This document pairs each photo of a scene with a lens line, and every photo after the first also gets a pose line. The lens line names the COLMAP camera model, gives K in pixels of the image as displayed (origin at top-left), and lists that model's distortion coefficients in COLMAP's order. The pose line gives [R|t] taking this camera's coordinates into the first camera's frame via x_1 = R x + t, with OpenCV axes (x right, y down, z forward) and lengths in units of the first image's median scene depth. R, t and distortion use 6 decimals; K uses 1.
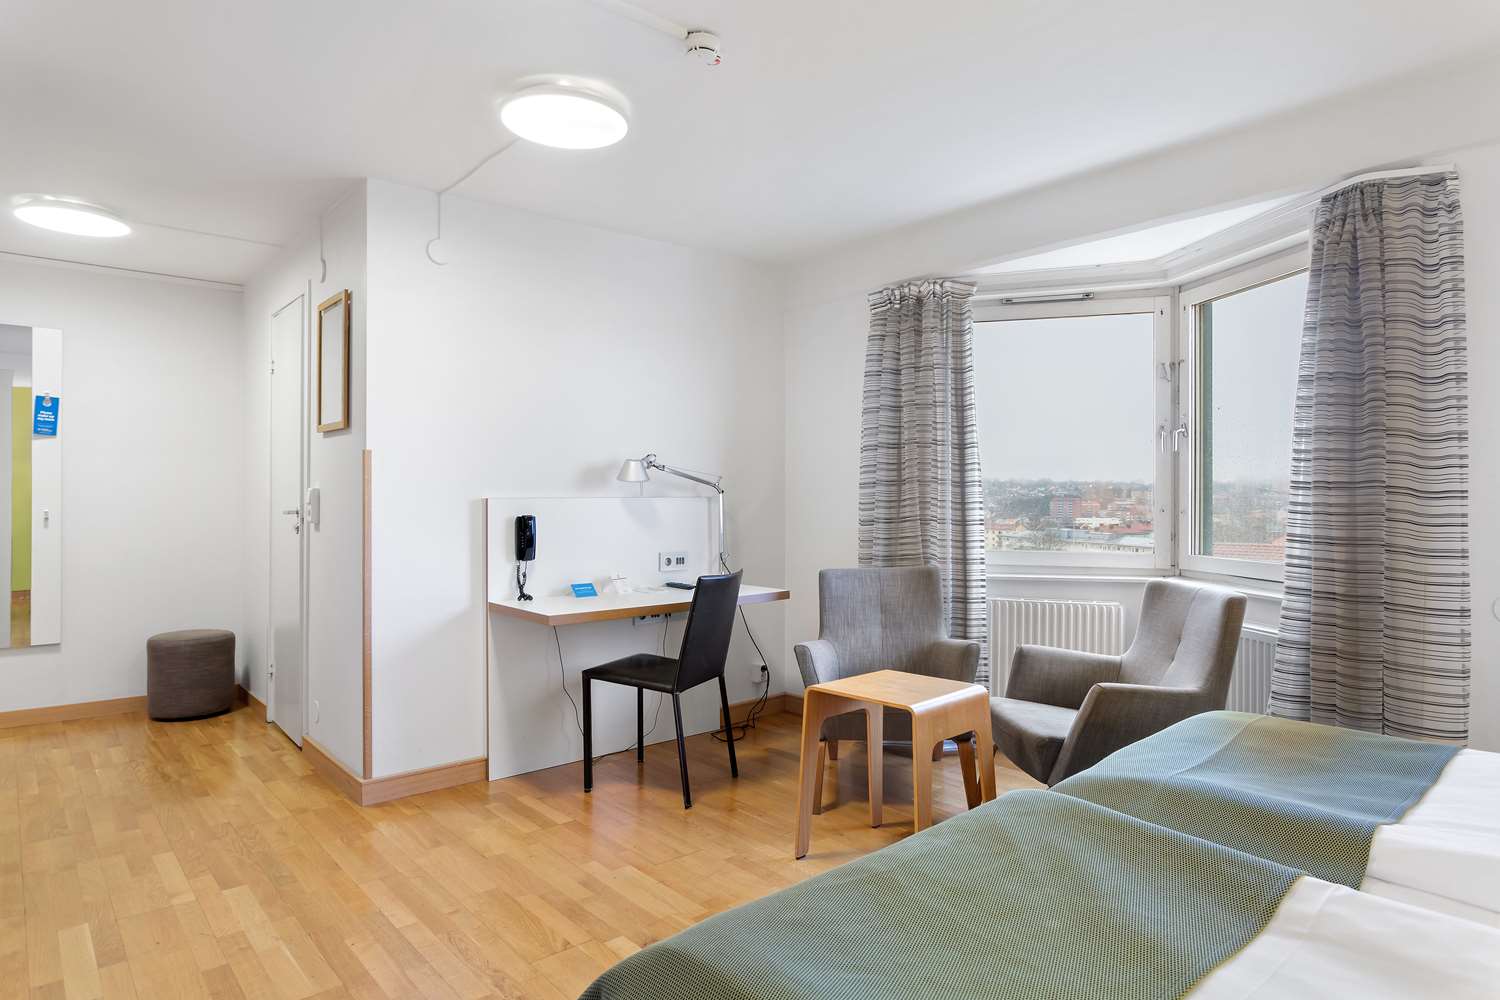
lens RADIAL K [[878.6, 0, 750.0], [0, 878.6, 500.0], [0, 0, 1]] dist [0.000074, -0.000335]
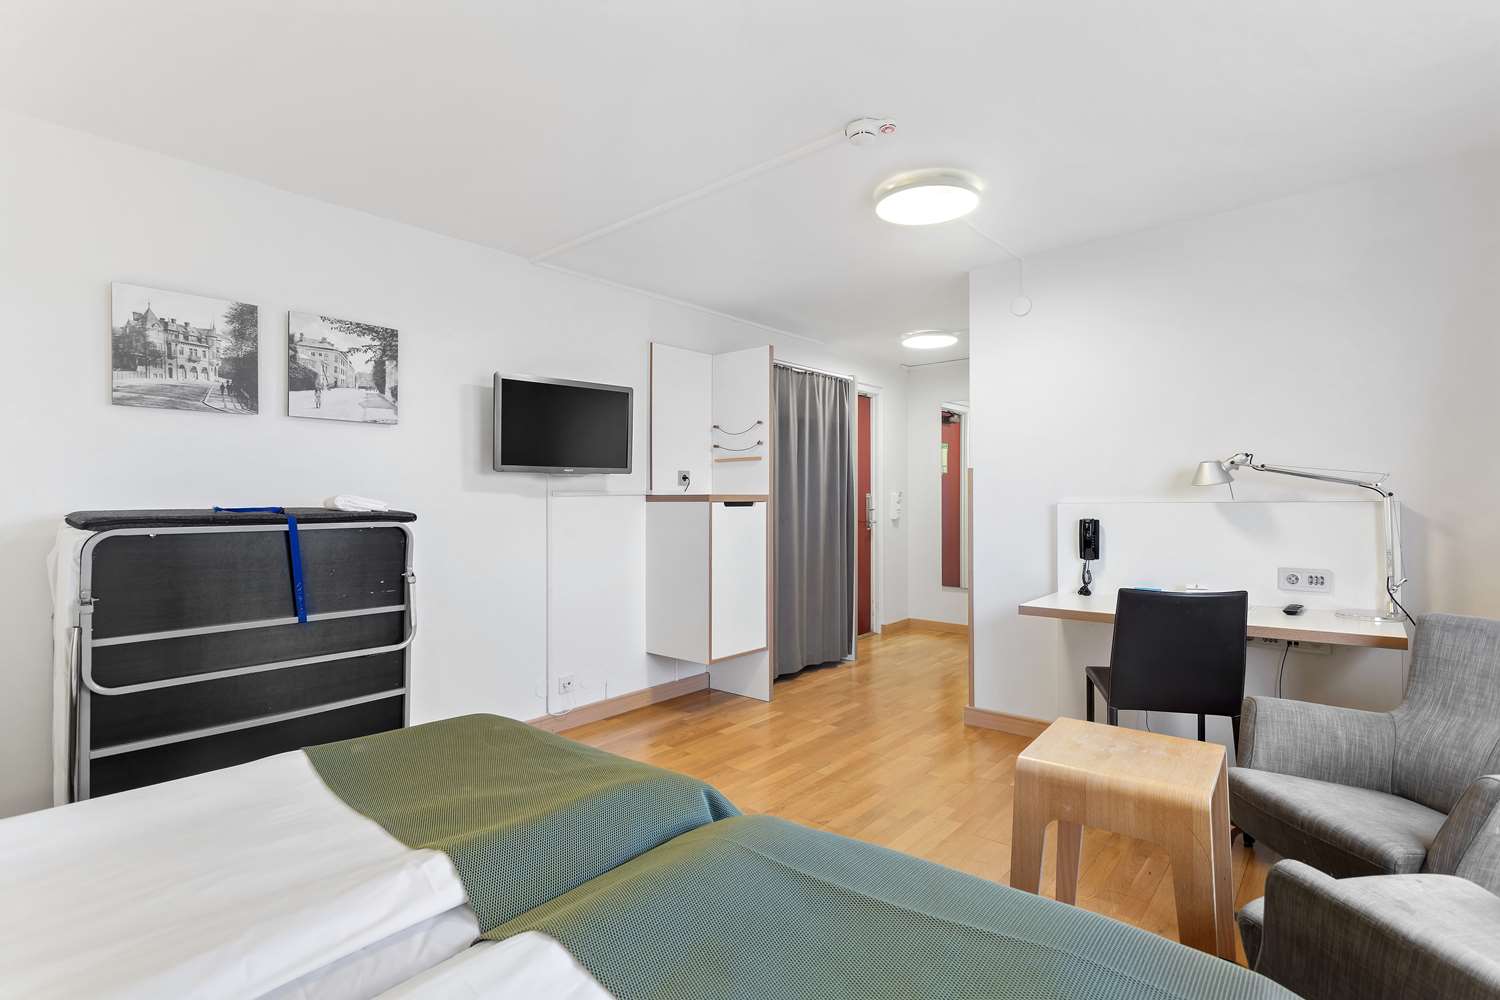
lens RADIAL K [[703.8, 0, 750.0], [0, 703.8, 500.0], [0, 0, 1]] dist [-0.000098, 0.000022]
pose [[0.146395, -0.003074, -0.989221, 0.628339], [0.002853, 0.999992, -0.002686, -0.005846], [0.989222, -0.002429, 0.146403, 0.505605]]
